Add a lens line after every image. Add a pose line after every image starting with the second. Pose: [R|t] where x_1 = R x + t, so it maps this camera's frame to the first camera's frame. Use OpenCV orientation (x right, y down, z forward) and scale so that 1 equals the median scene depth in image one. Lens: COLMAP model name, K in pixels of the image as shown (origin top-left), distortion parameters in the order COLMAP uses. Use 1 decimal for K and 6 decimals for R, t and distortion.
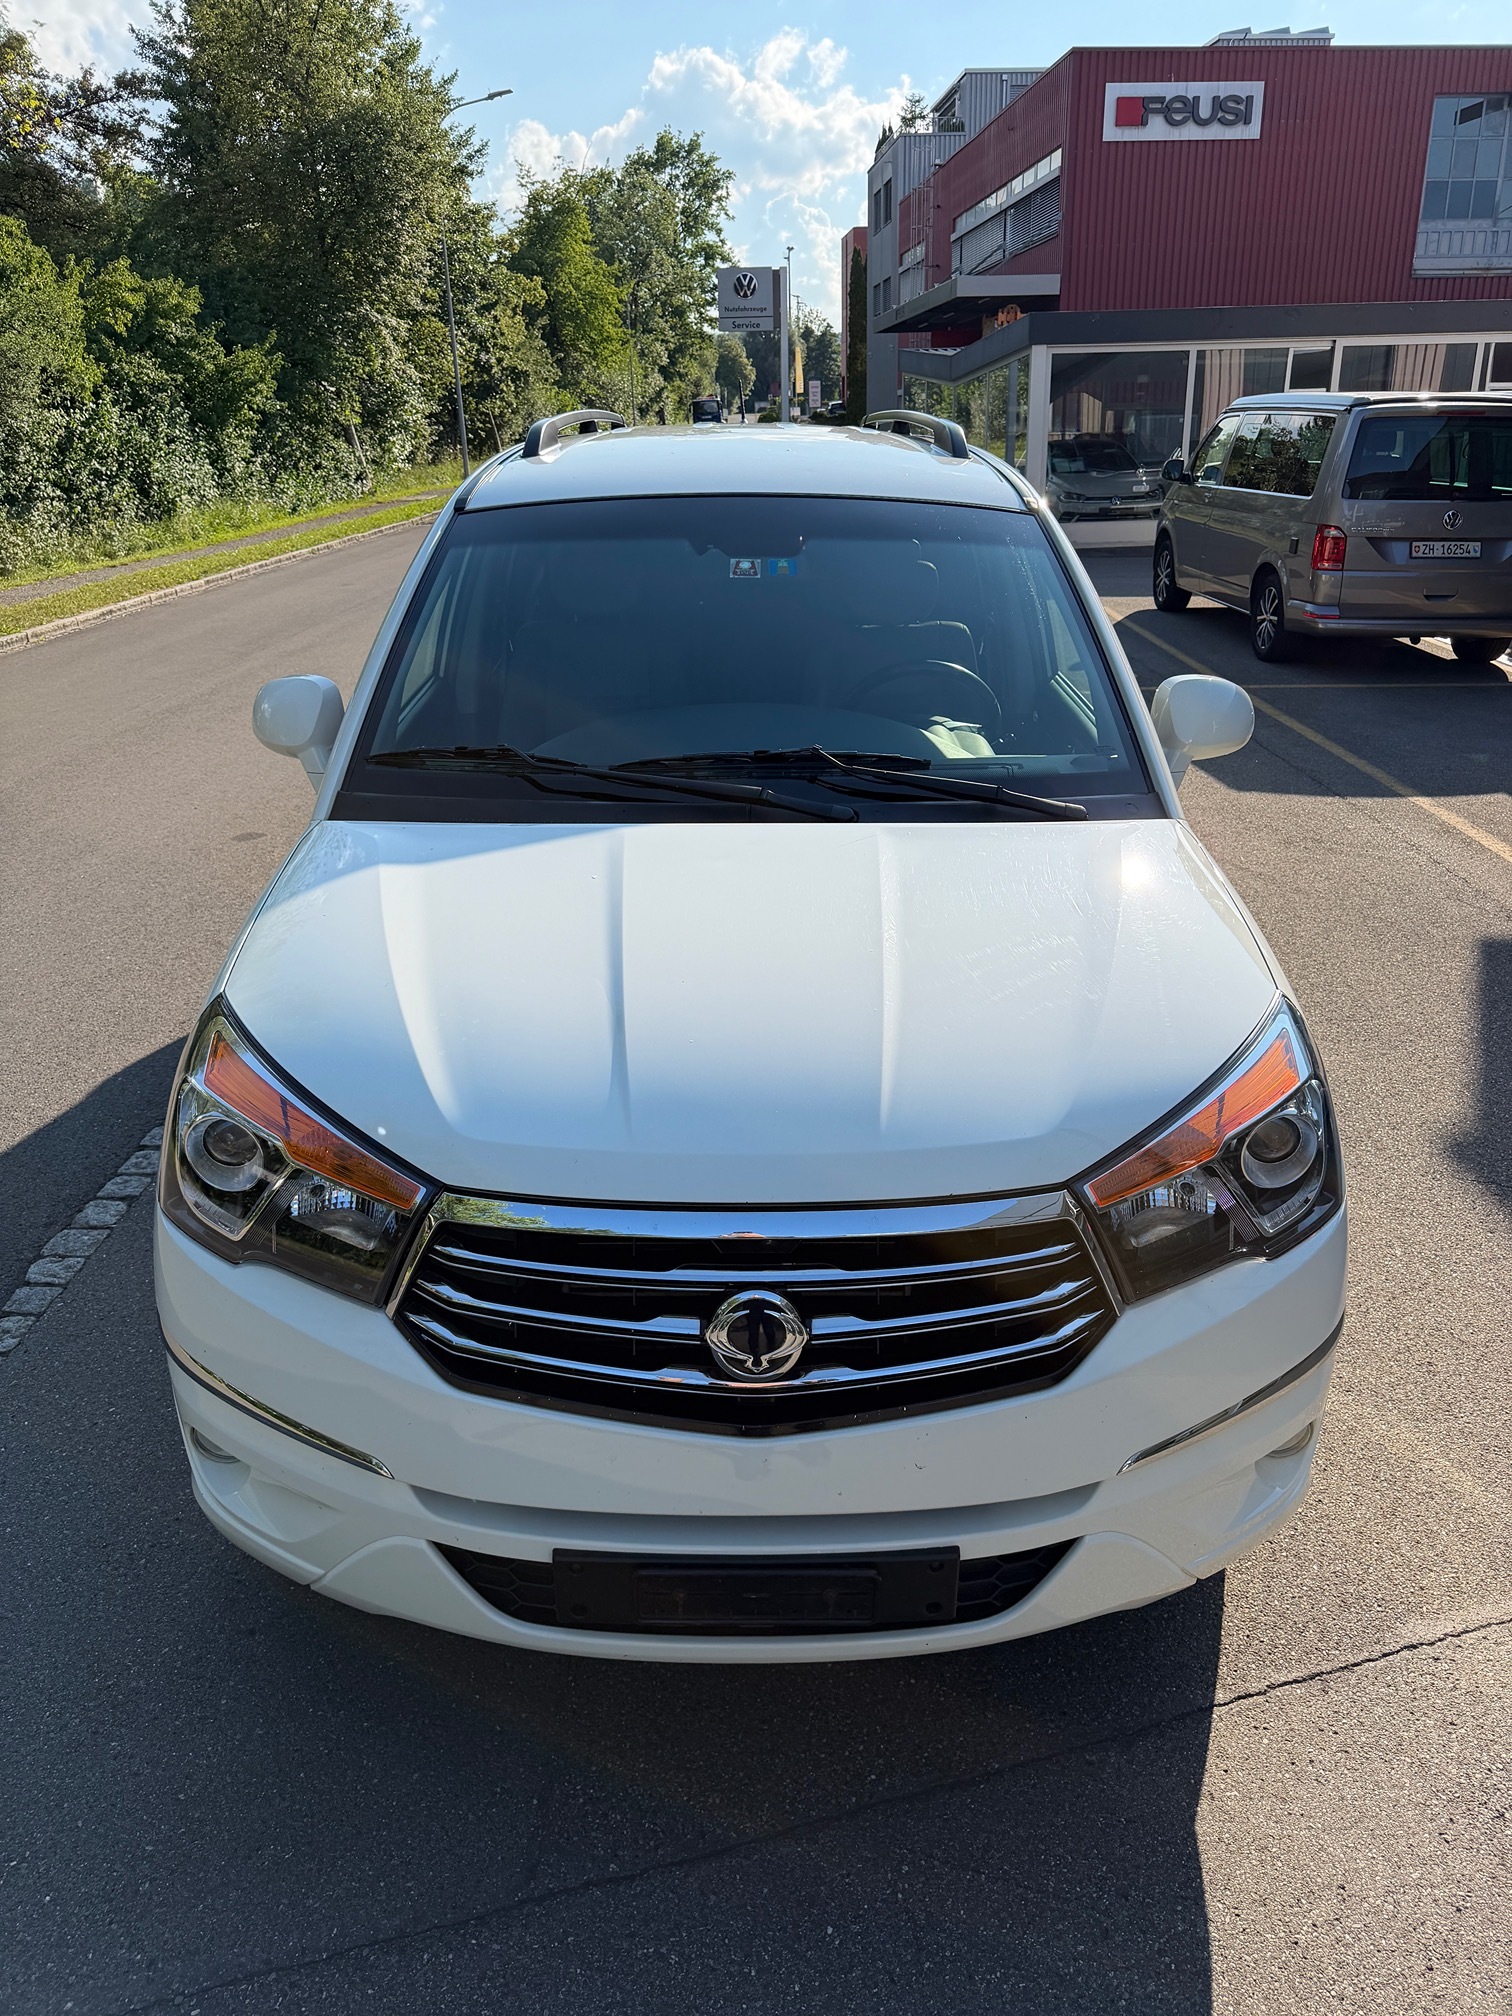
lens RADIAL K [[1449.8, 0, 758.5], [0, 1449.8, 986.6], [0, 0, 1]] dist [0.029581, -0.028511]
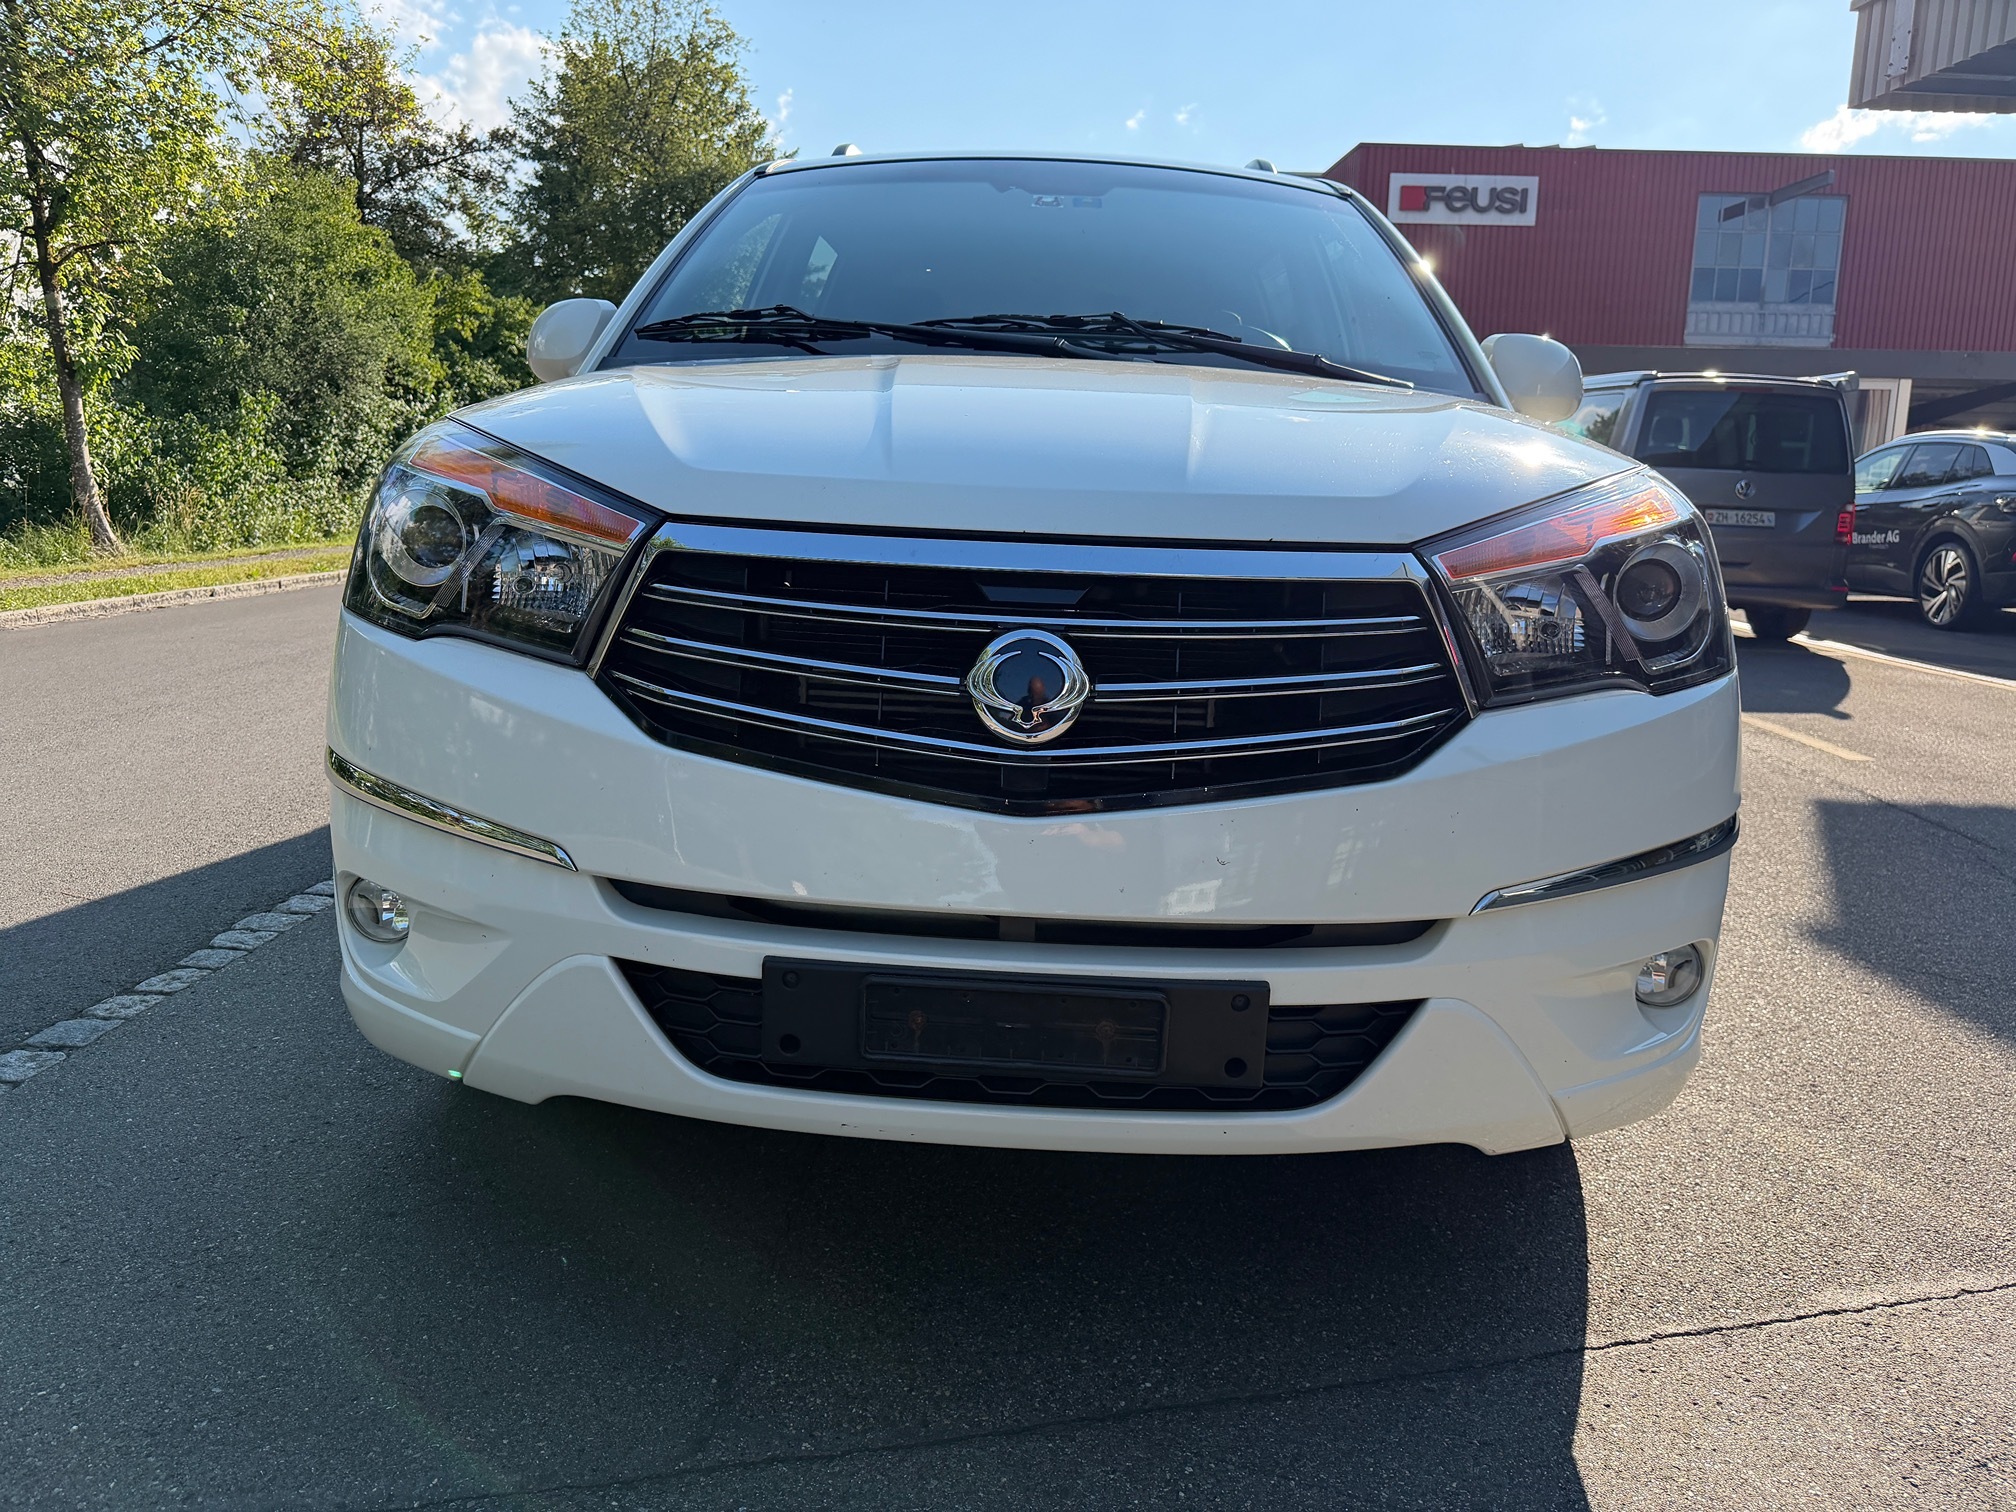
lens RADIAL K [[1449.8, 0, 995.9], [0, 1449.8, 756.3], [0, 0, 1]] dist [0.029581, -0.028511]
pose [[0.998396, 0.046011, -0.032996, 0.006927], [-0.051437, 0.980636, -0.188962, 0.331600], [0.023663, 0.190356, 0.981430, 0.156021]]
